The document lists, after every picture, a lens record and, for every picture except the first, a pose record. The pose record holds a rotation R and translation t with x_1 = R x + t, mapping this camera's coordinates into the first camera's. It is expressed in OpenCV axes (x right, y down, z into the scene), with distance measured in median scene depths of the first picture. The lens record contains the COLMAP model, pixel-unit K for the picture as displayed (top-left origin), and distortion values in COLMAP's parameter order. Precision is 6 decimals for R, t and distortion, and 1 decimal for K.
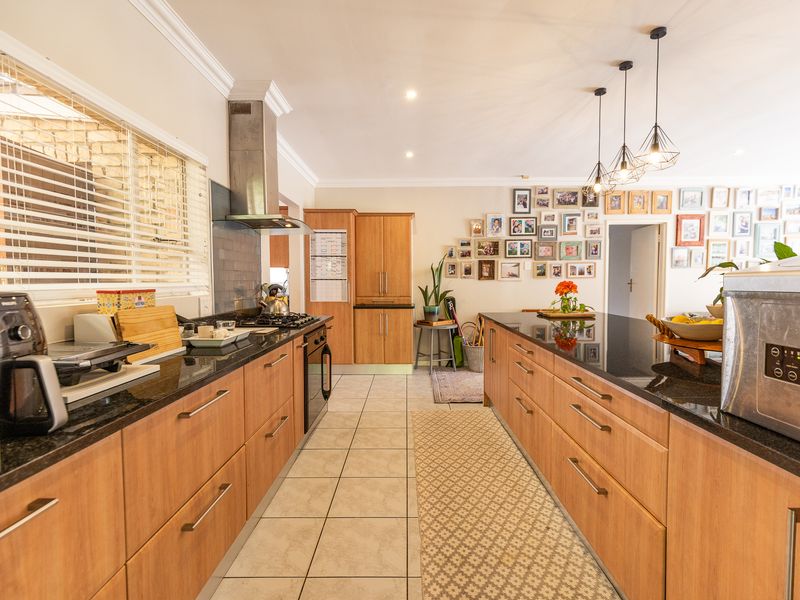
lens RADIAL K [[396.4, 0, 403.2], [0, 396.4, 299.4], [0, 0, 1]] dist [-0.001280, 0.000391]
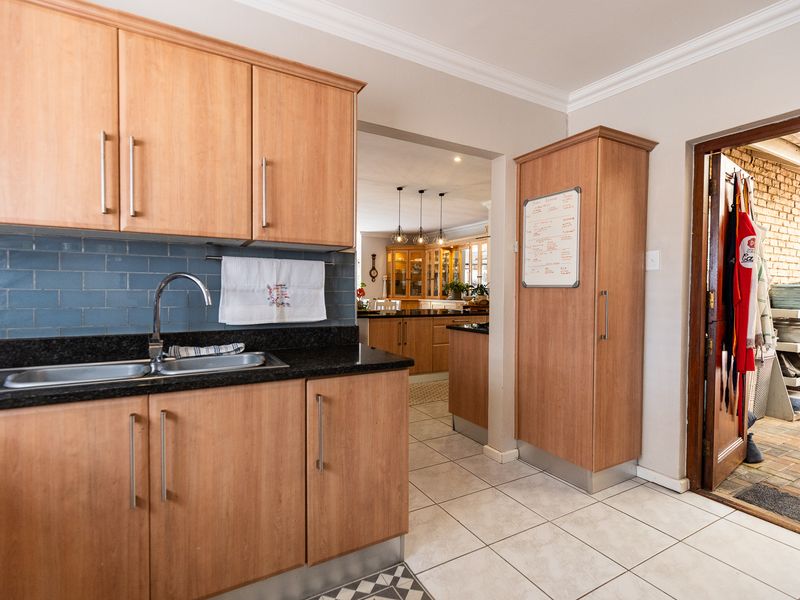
lens RADIAL K [[396.4, 0, 403.2], [0, 396.4, 299.4], [0, 0, 1]] dist [-0.001280, 0.000391]
pose [[-0.494356, -0.017780, 0.869077, -1.399138], [0.037821, 0.998404, 0.041940, -0.092220], [-0.868436, 0.053603, -0.492895, 2.340548]]
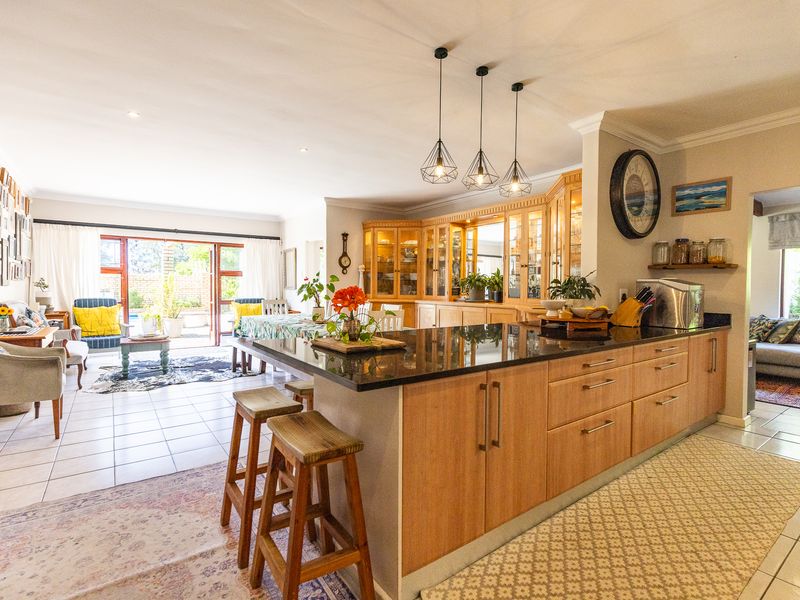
lens RADIAL K [[396.4, 0, 403.2], [0, 396.4, 299.4], [0, 0, 1]] dist [-0.001280, 0.000391]
pose [[-0.593688, -0.026656, 0.804254, -0.146088], [0.035240, 0.997631, 0.059080, -0.088006], [-0.803924, 0.063417, -0.591342, 1.892474]]
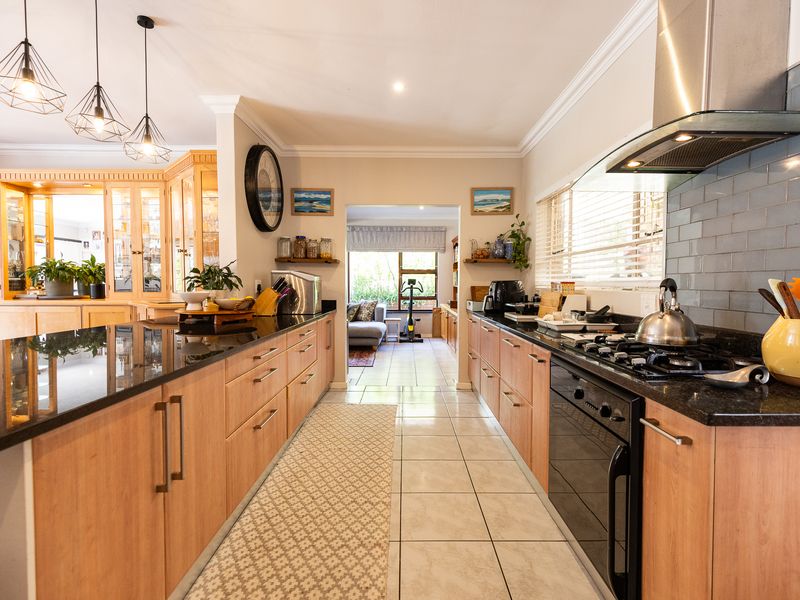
lens RADIAL K [[398.7, 0, 400.0], [0, 398.7, 300.0], [0, 0, 1]] dist [0.004160, 0.000520]
pose [[-0.999999, -0.001061, -0.000348, 0.013122], [-0.001088, 0.995888, 0.090582, -0.072655], [0.000250, 0.090582, -0.995889, 1.878461]]
